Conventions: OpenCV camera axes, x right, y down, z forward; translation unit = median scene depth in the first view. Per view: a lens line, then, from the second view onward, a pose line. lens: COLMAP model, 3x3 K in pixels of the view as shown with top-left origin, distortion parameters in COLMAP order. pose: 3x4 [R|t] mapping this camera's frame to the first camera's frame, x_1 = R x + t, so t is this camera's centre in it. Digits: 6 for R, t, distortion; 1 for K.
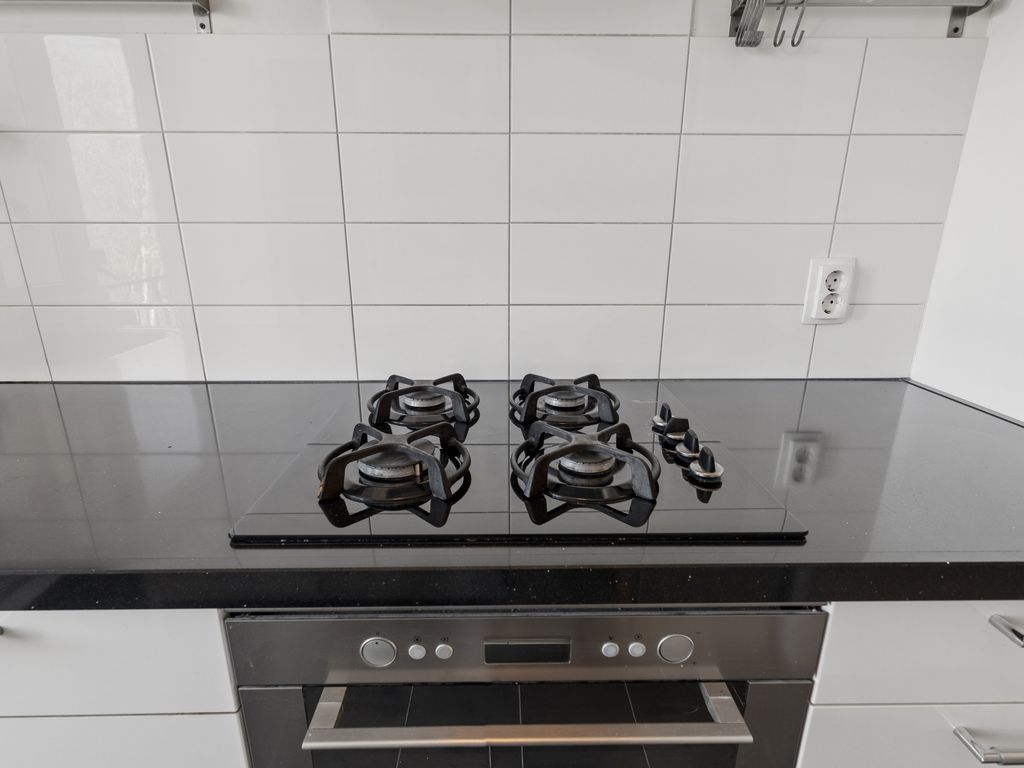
lens RADIAL K [[519.7, 0, 512.2], [0, 519.7, 387.1], [0, 0, 1]] dist [-0.001193, 0.000142]
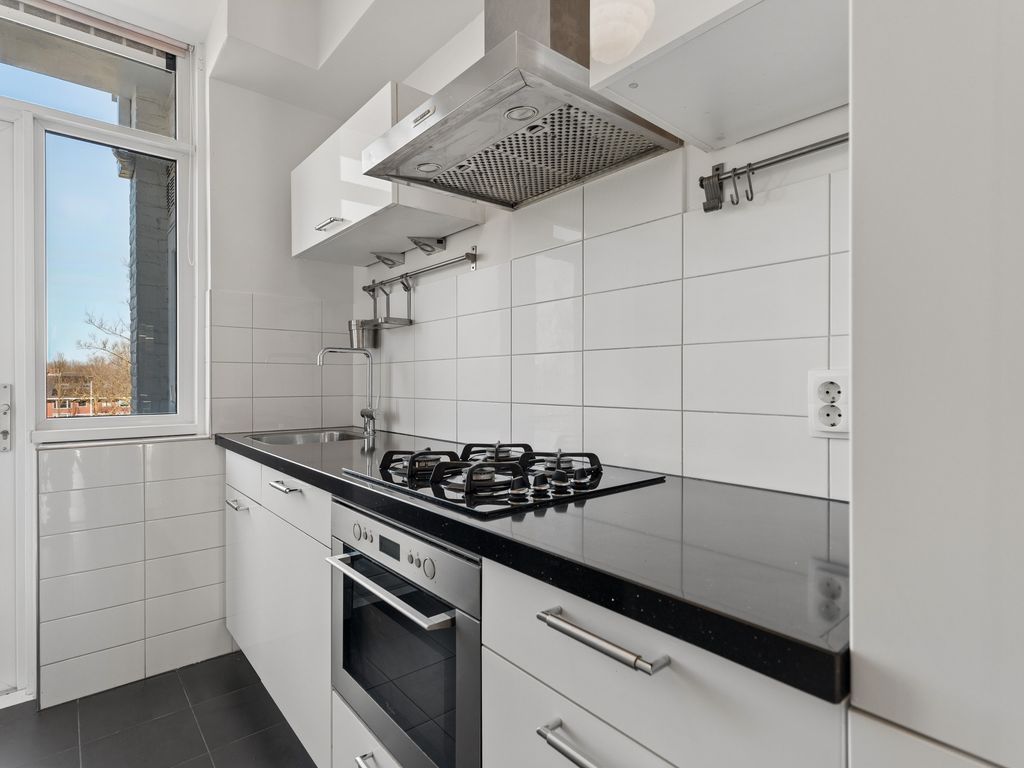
lens RADIAL K [[525.3, 0, 516.5], [0, 525.3, 379.6], [0, 0, 1]] dist [-0.001994, -0.000298]
pose [[0.639632, -0.004277, -0.768669, 0.997317], [-0.220980, 0.956749, -0.189208, 0.085160], [0.736232, 0.290884, 0.611022, -0.027763]]
